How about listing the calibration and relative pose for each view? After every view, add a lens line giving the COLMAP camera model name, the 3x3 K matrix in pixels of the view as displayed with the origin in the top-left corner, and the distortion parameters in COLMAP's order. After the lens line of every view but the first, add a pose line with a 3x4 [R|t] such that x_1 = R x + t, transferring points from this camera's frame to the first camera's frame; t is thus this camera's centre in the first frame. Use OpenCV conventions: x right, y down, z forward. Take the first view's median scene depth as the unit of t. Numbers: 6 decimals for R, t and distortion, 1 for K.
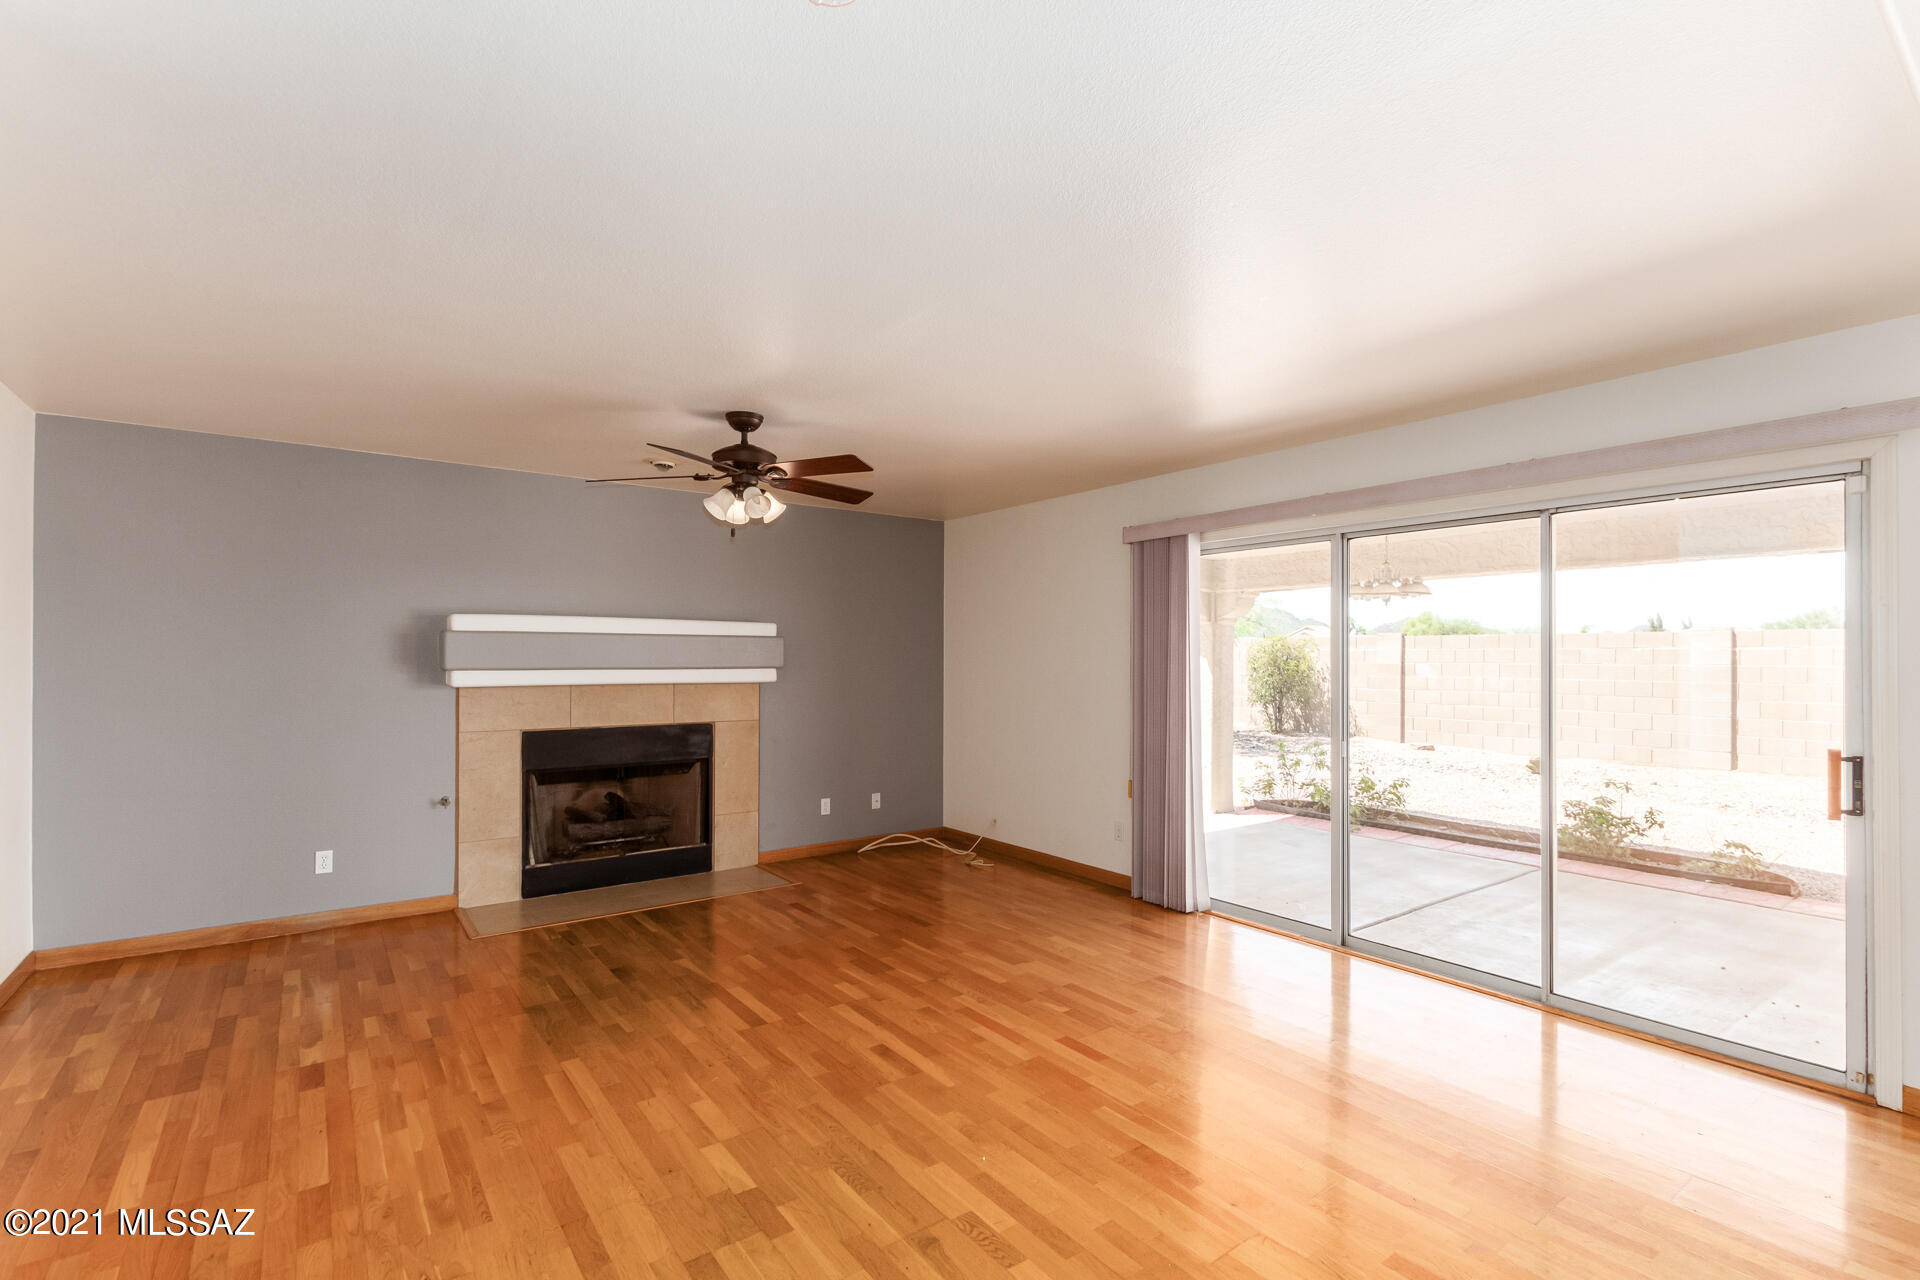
lens RADIAL K [[883.0, 0, 965.5], [0, 883.0, 643.4], [0, 0, 1]] dist [0.000131, 0.000992]
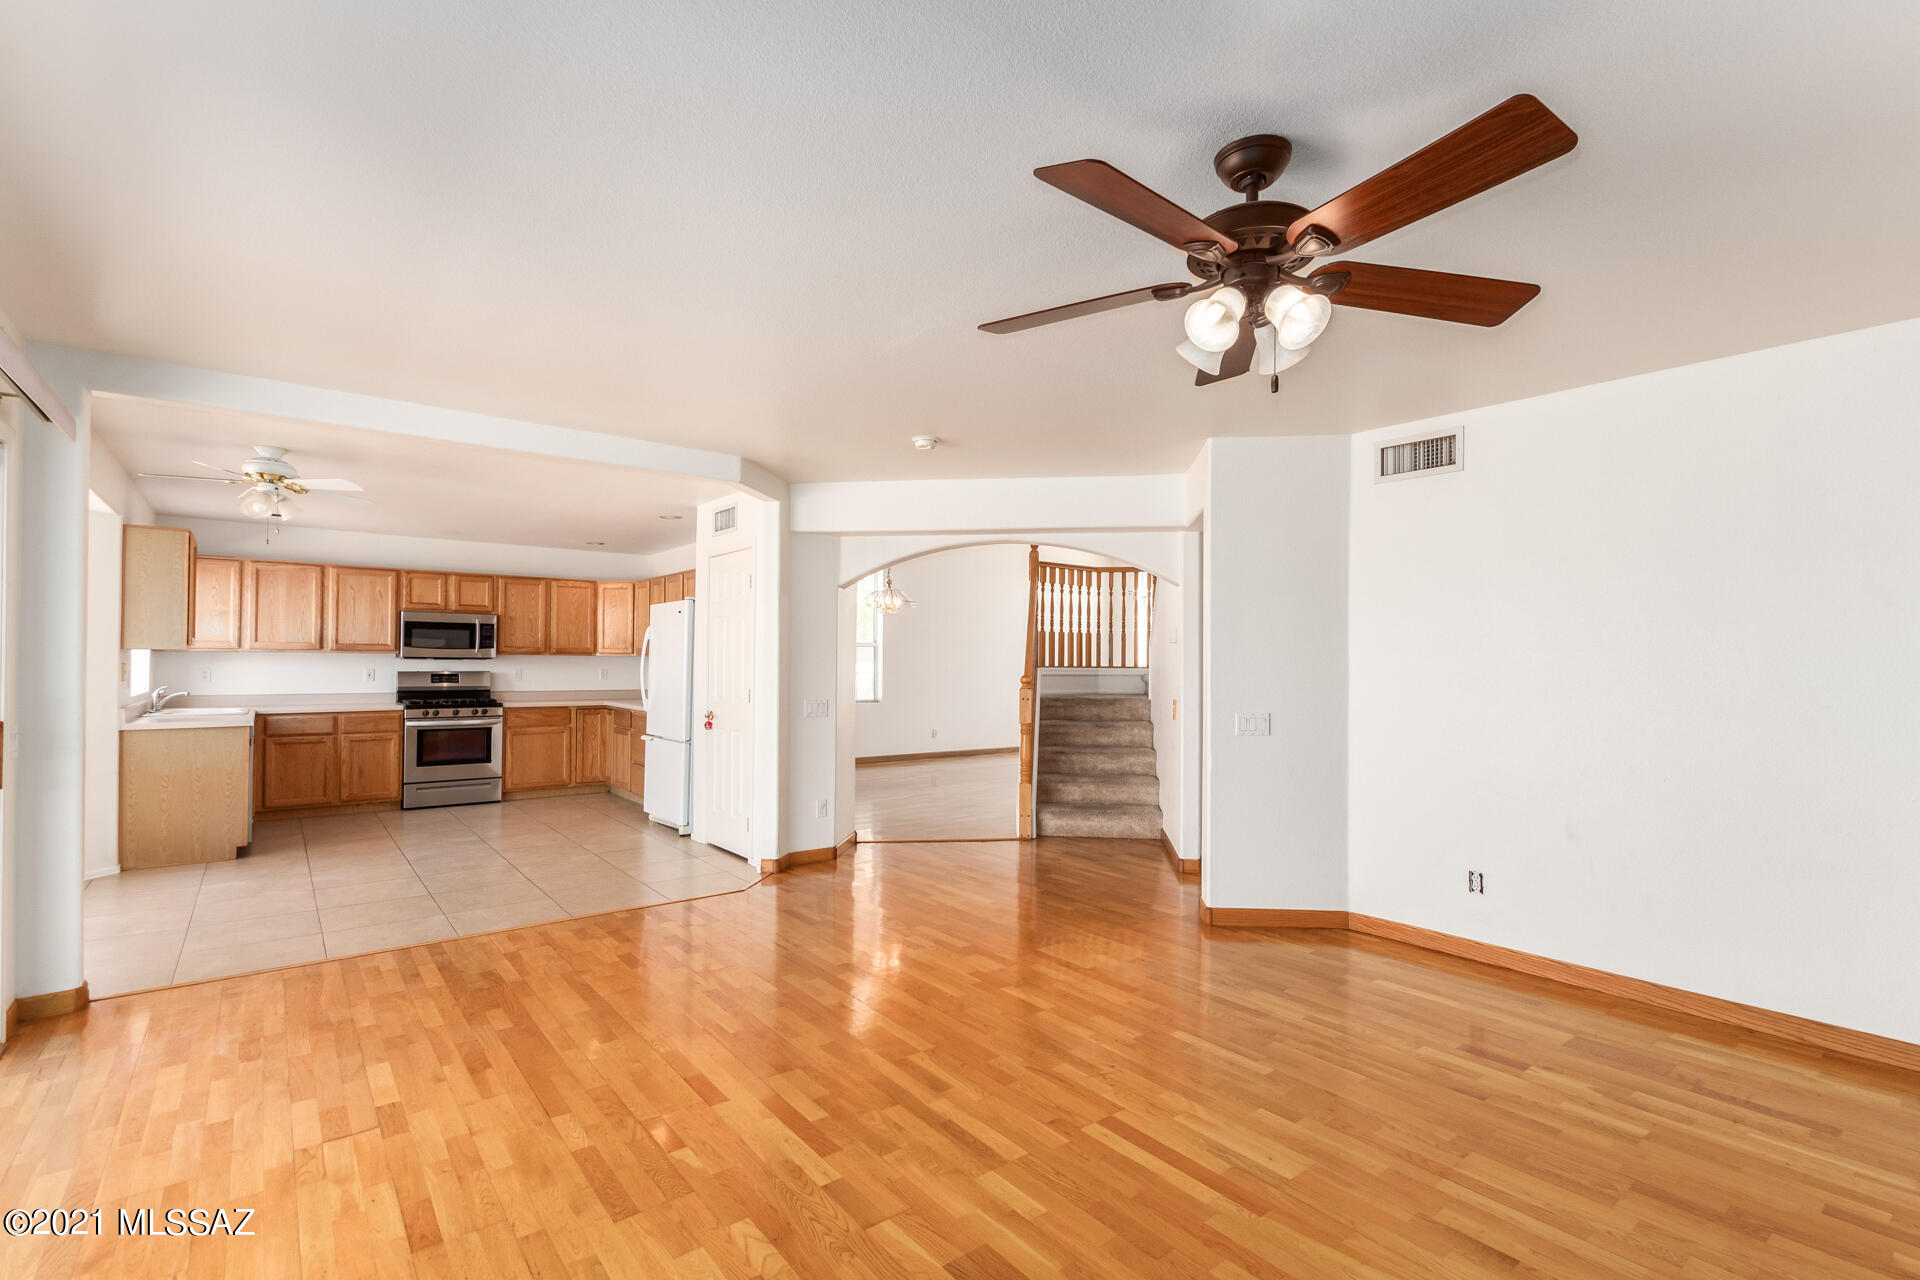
lens RADIAL K [[883.0, 0, 960.0], [0, 883.0, 655.5], [0, 0, 1]] dist [0.000131, 0.000992]
pose [[-0.999737, -0.010314, -0.020485, -0.061537], [-0.009816, 0.999657, -0.024277, 0.035796], [0.020728, -0.024069, -0.999495, 1.221114]]
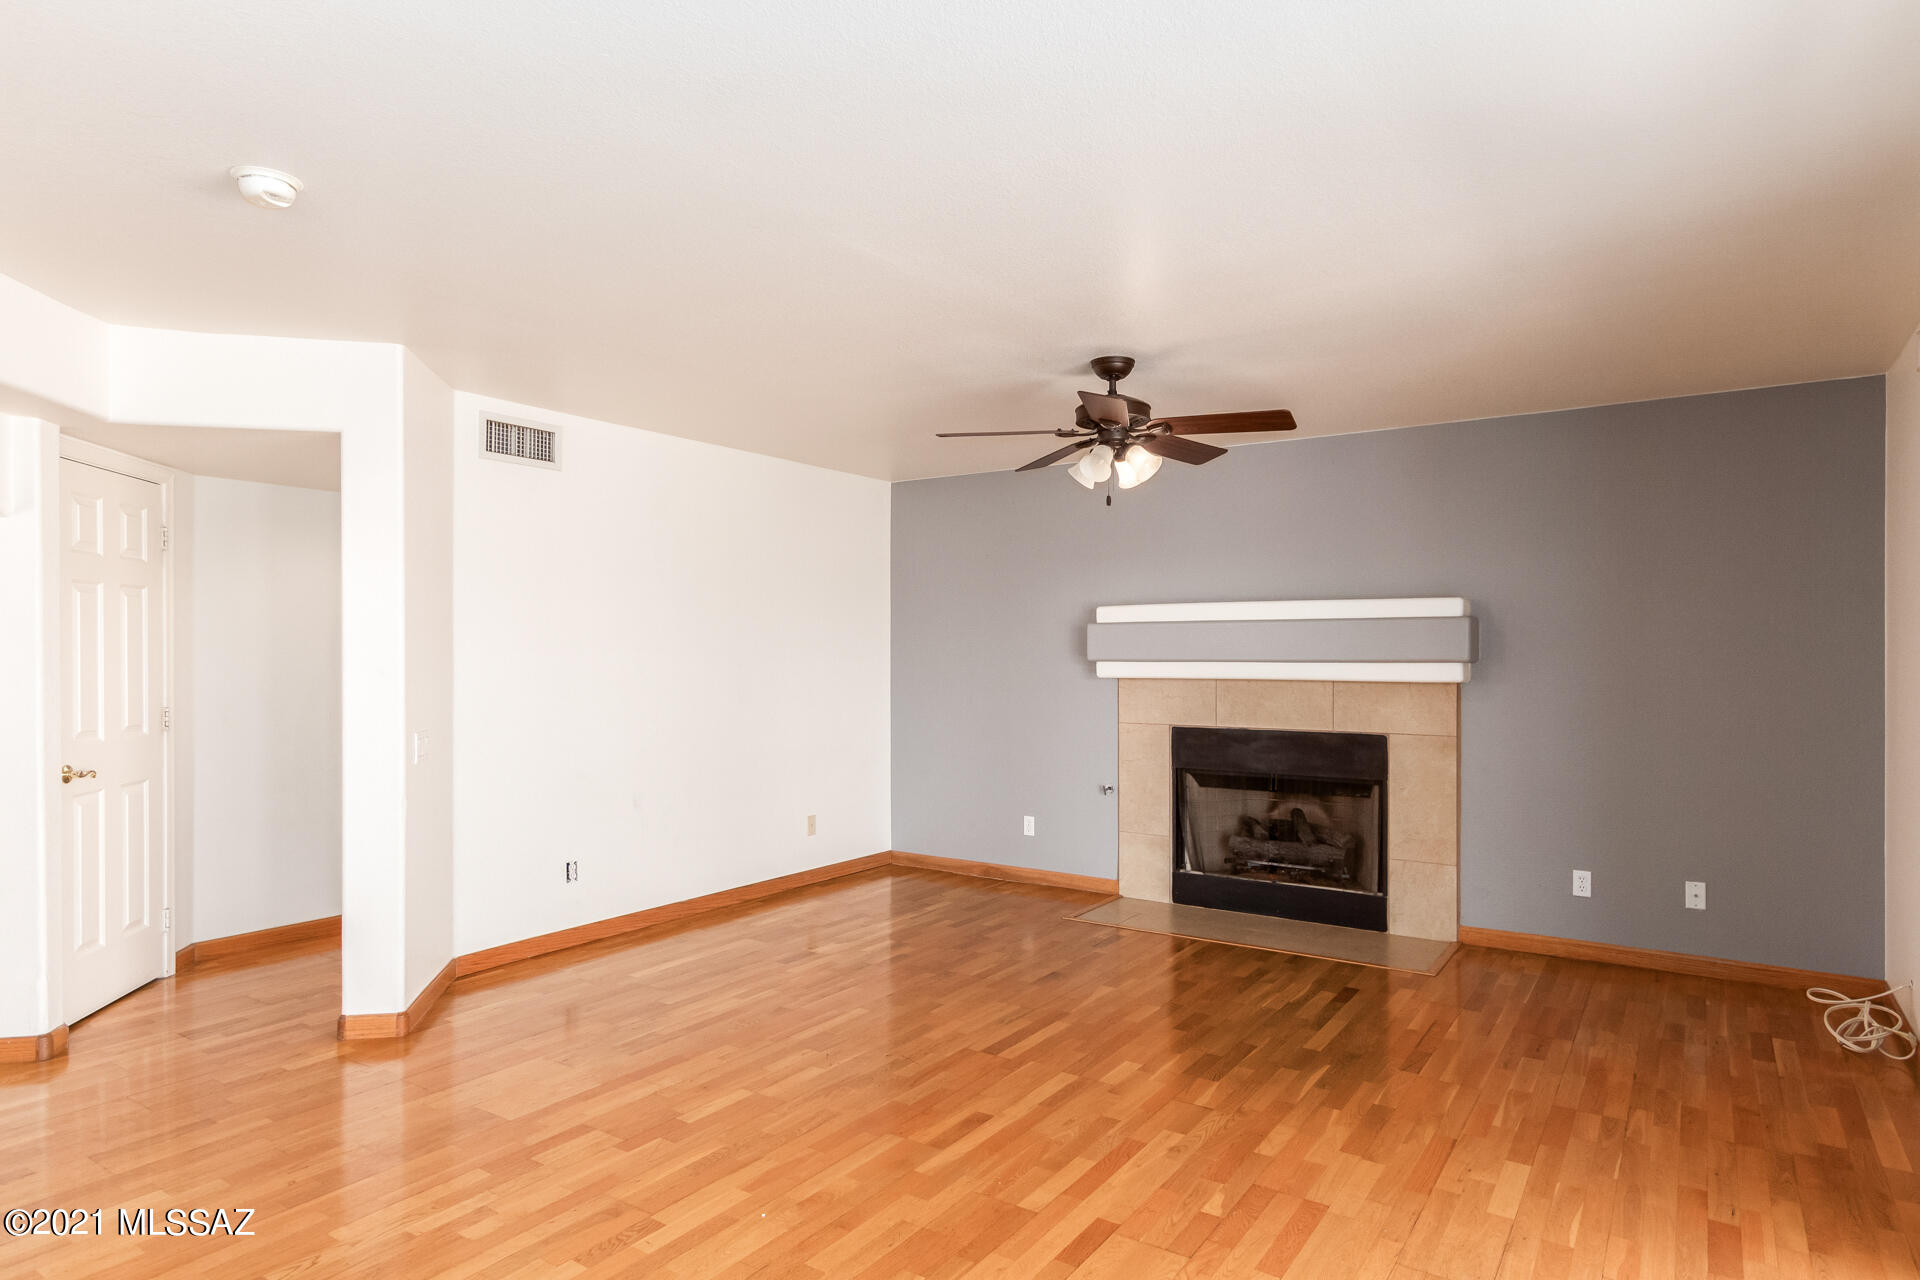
lens RADIAL K [[1097.8, 0, 965.7], [0, 1097.8, 656.6], [0, 0, 1]] dist [0.007946, 0.002208]
pose [[0.324554, 0.003735, -0.945860, 0.569434], [0.017742, 0.999792, 0.010036, 0.009186], [0.945701, -0.020039, 0.324420, 0.428273]]
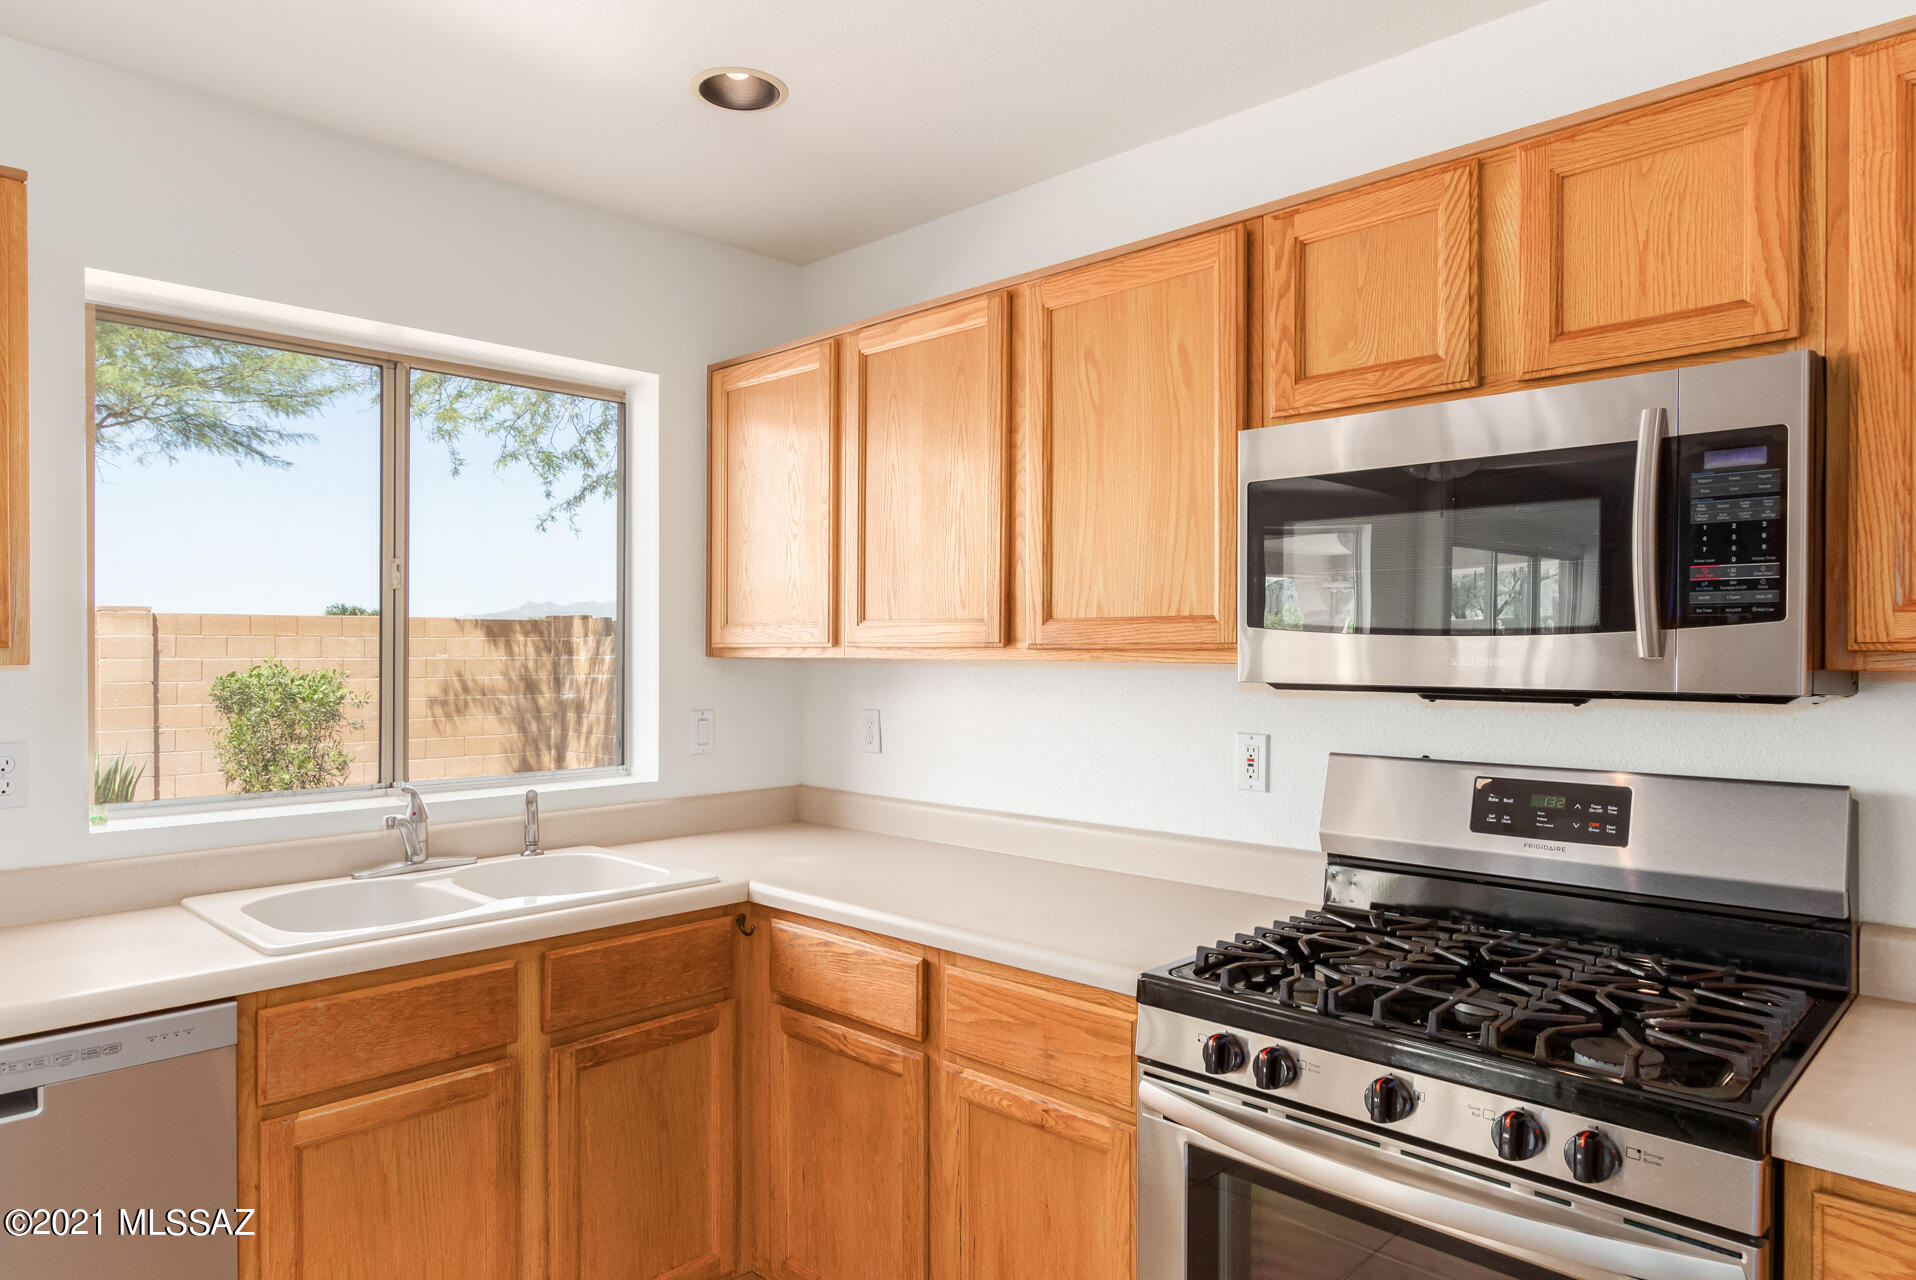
lens RADIAL K [[1180.1, 0, 973.1], [0, 1180.1, 655.4], [0, 0, 1]] dist [-0.000200, -0.004322]
pose [[-0.163073, -0.008013, 0.986581, 0.570493], [-0.014795, 0.999874, 0.005676, -0.001947], [-0.986503, -0.013671, -0.163171, -0.302179]]
